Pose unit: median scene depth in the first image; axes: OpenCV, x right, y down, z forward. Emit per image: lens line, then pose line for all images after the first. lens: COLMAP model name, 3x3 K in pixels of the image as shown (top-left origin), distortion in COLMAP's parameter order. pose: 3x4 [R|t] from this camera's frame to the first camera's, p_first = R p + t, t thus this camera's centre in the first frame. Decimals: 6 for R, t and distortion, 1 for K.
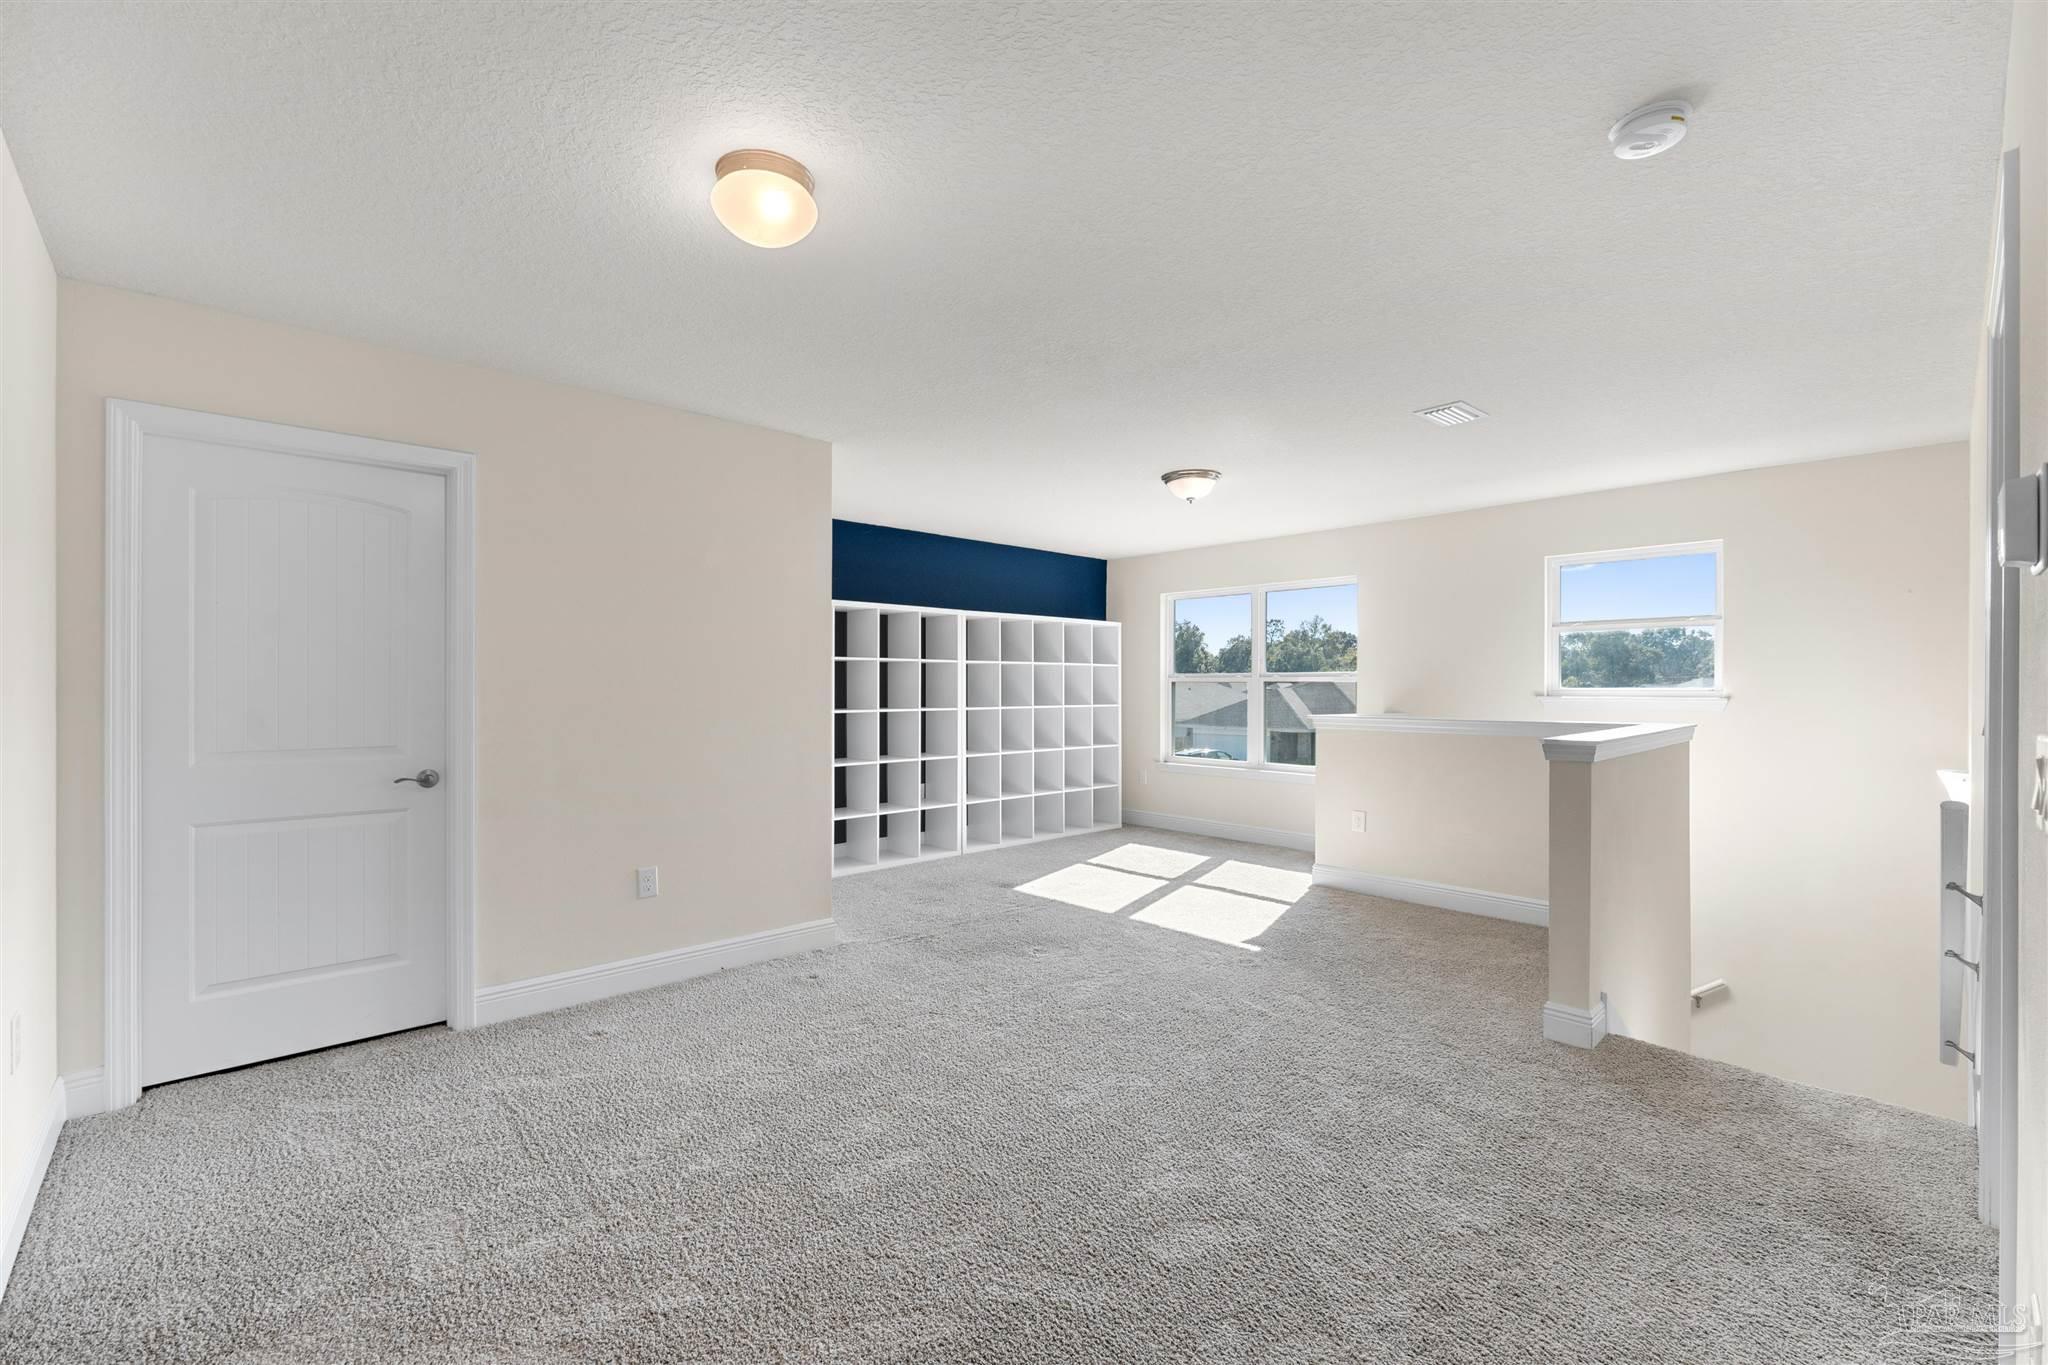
lens RADIAL K [[878.0, 0, 1024.3], [0, 878.0, 683.8], [0, 0, 1]] dist [-0.004611, 0.000855]
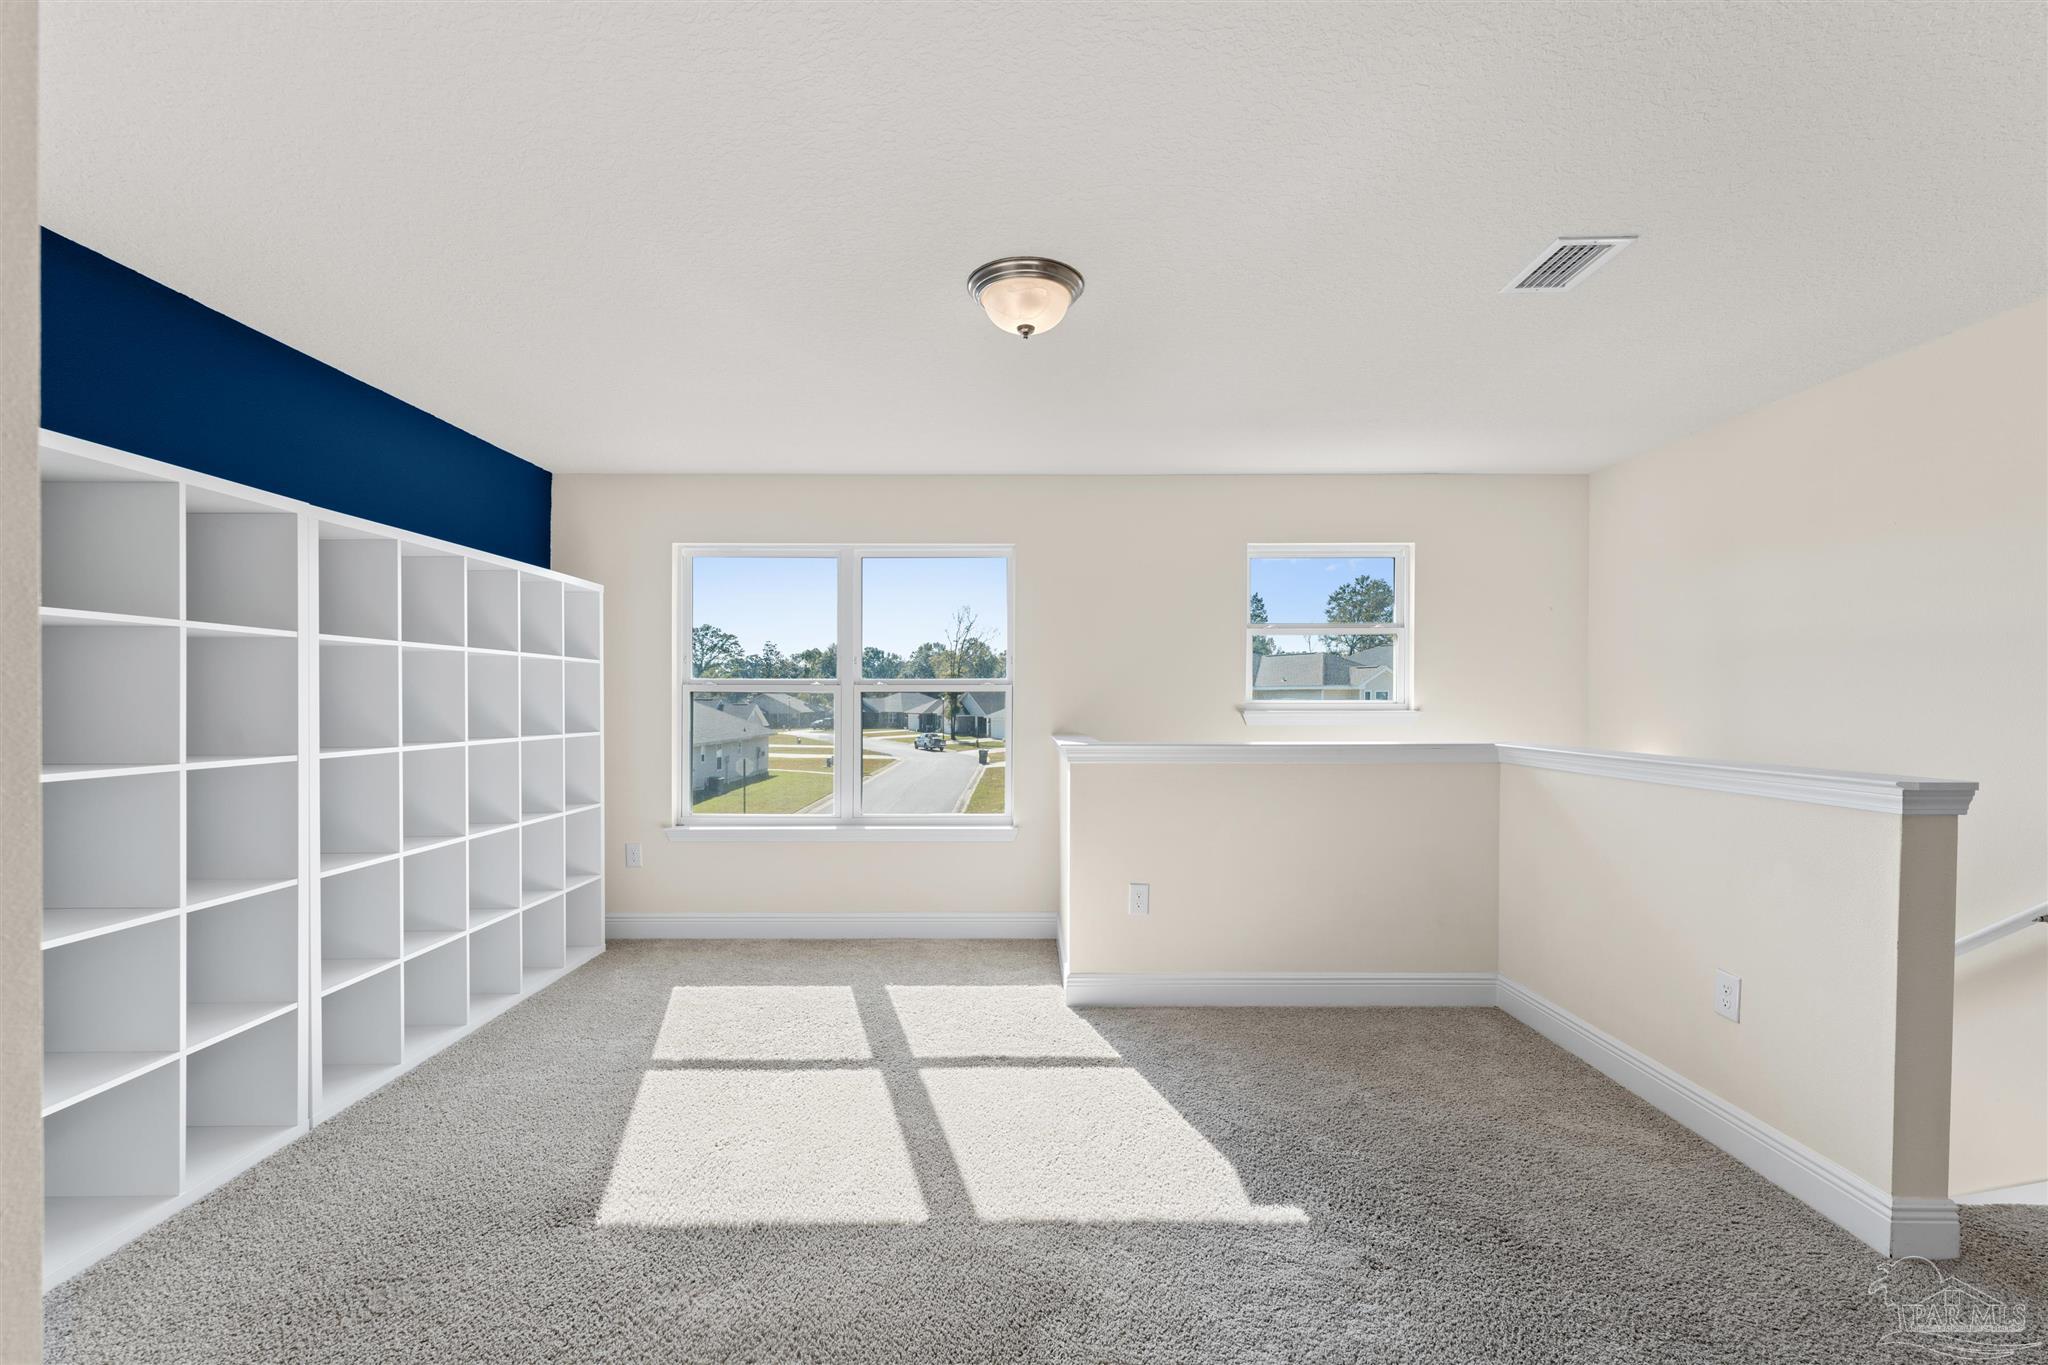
lens RADIAL K [[878.0, 0, 1017.0], [0, 878.0, 692.8], [0, 0, 1]] dist [-0.004611, 0.000855]
pose [[0.681290, 0.003872, 0.732004, -0.141819], [-0.000692, 0.999989, -0.004646, 0.001575], [-0.732014, 0.002659, 0.681285, 0.498259]]
